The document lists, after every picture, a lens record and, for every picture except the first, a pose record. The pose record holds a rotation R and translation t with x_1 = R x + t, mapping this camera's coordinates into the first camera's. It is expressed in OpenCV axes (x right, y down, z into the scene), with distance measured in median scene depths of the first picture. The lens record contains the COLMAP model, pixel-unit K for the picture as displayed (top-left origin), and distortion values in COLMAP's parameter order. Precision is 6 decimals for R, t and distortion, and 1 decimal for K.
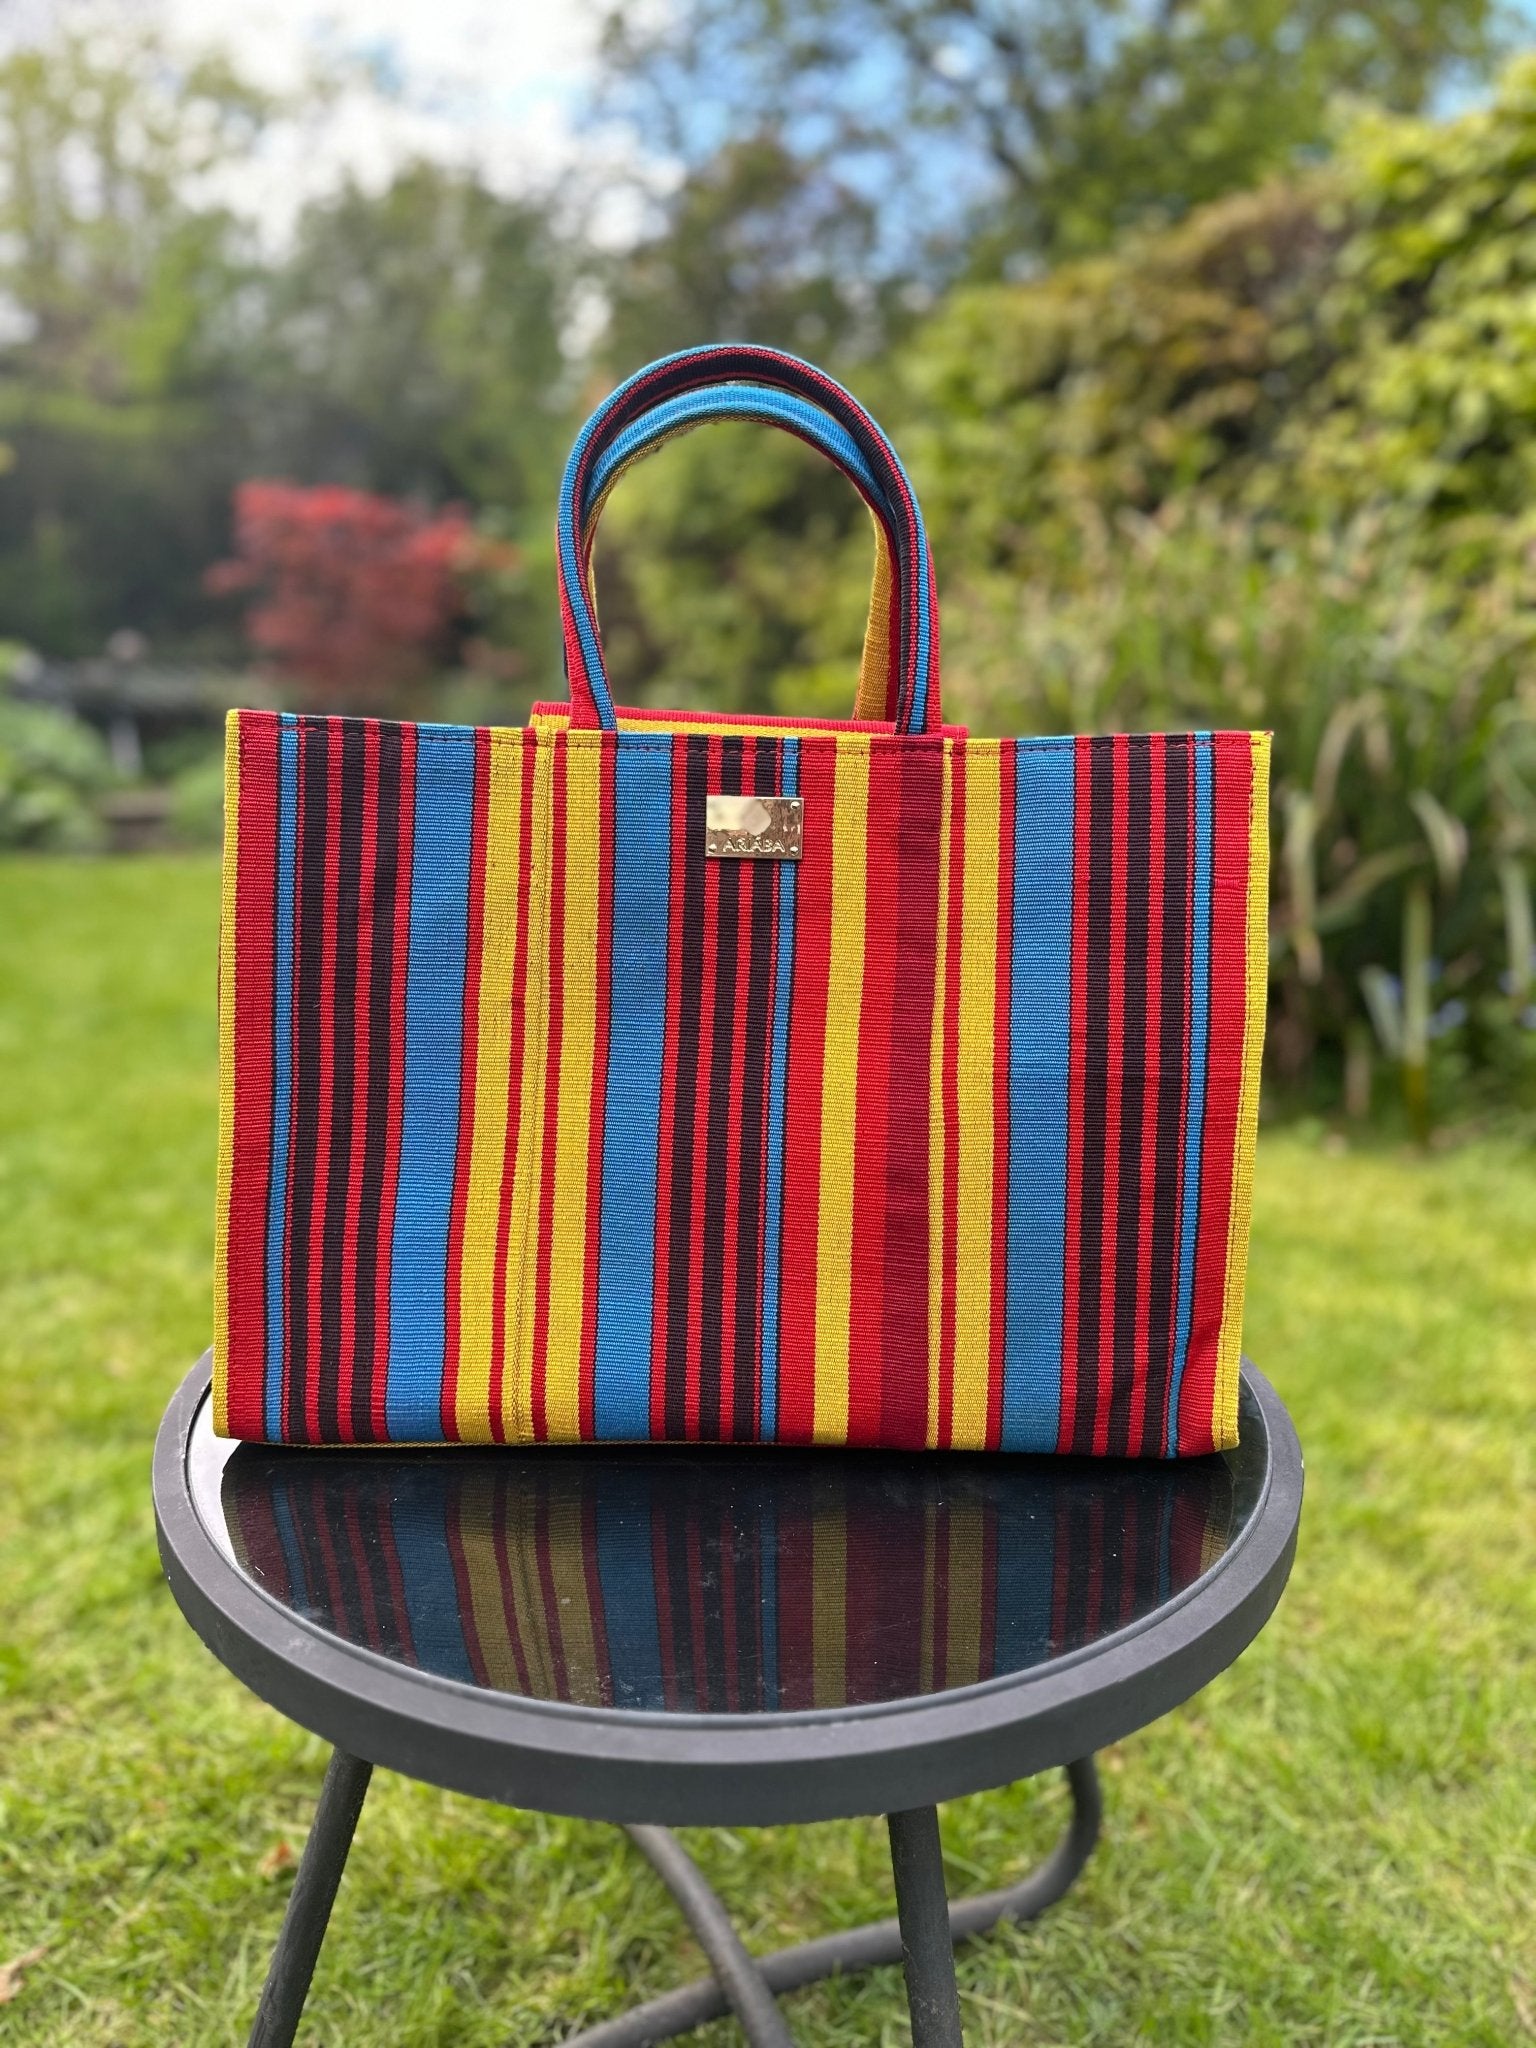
lens RADIAL K [[1503.9, 0, 764.1], [0, 1503.9, 1038.0], [0, 0, 1]] dist [-0.013205, 0.023786]
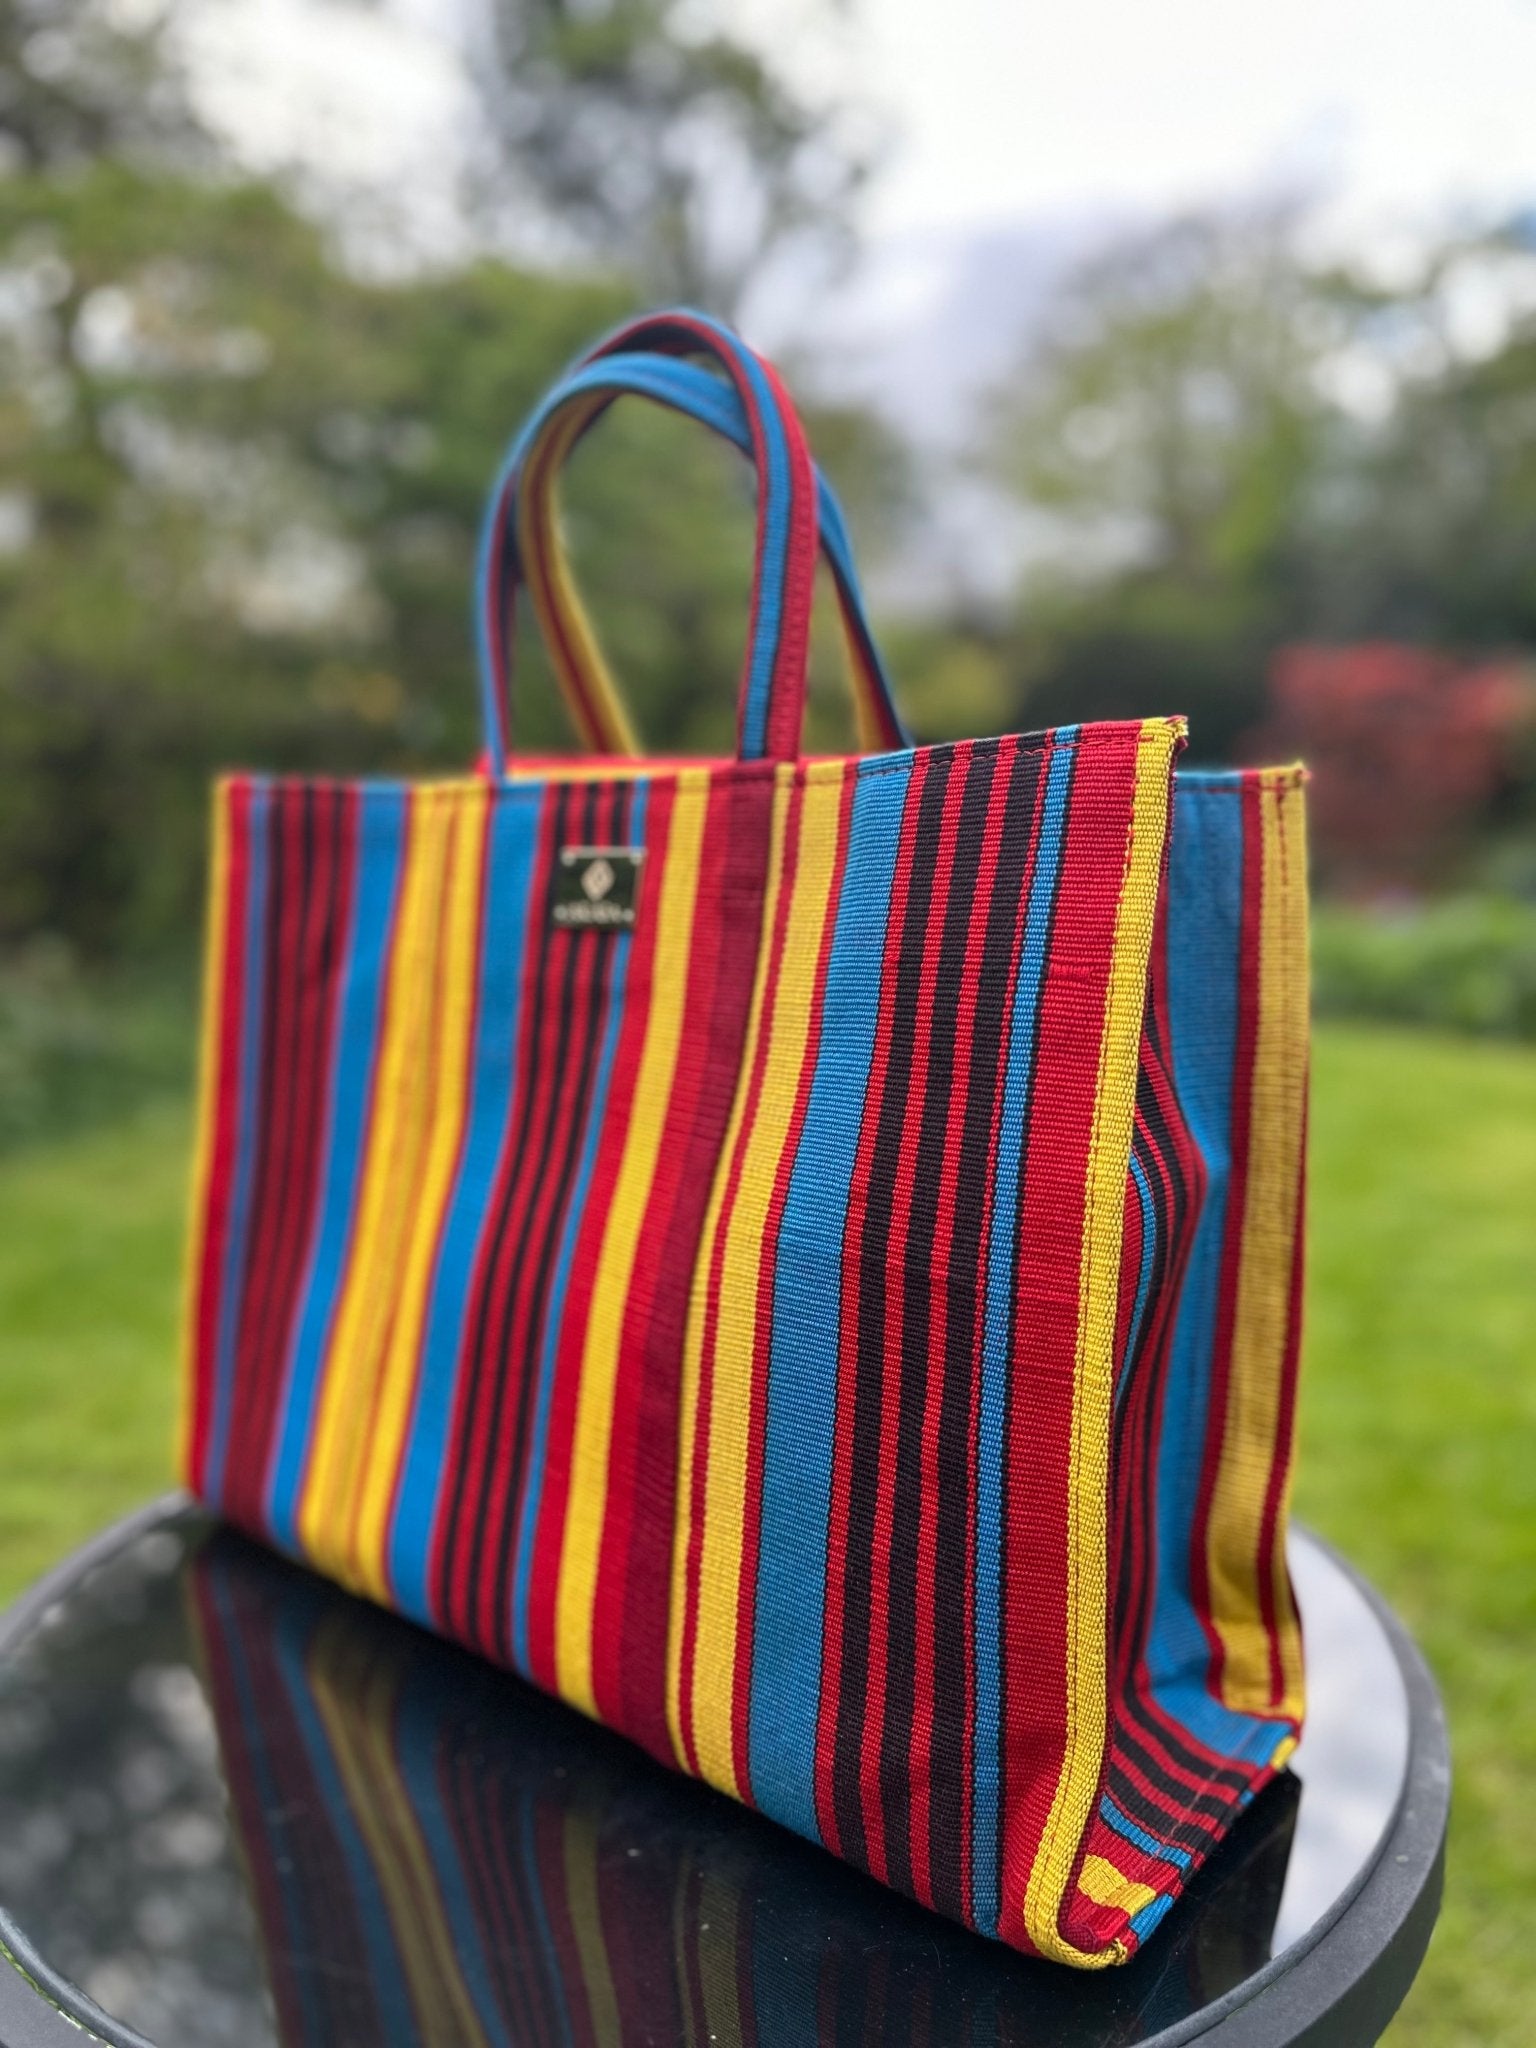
lens RADIAL K [[1503.9, 0, 769.4], [0, 1503.9, 1007.7], [0, 0, 1]] dist [-0.013205, 0.023786]
pose [[0.774499, 0.047366, -0.630799, 0.575496], [-0.129920, 0.987845, -0.085340, -0.021887], [0.619090, 0.148049, 0.771239, 0.456609]]
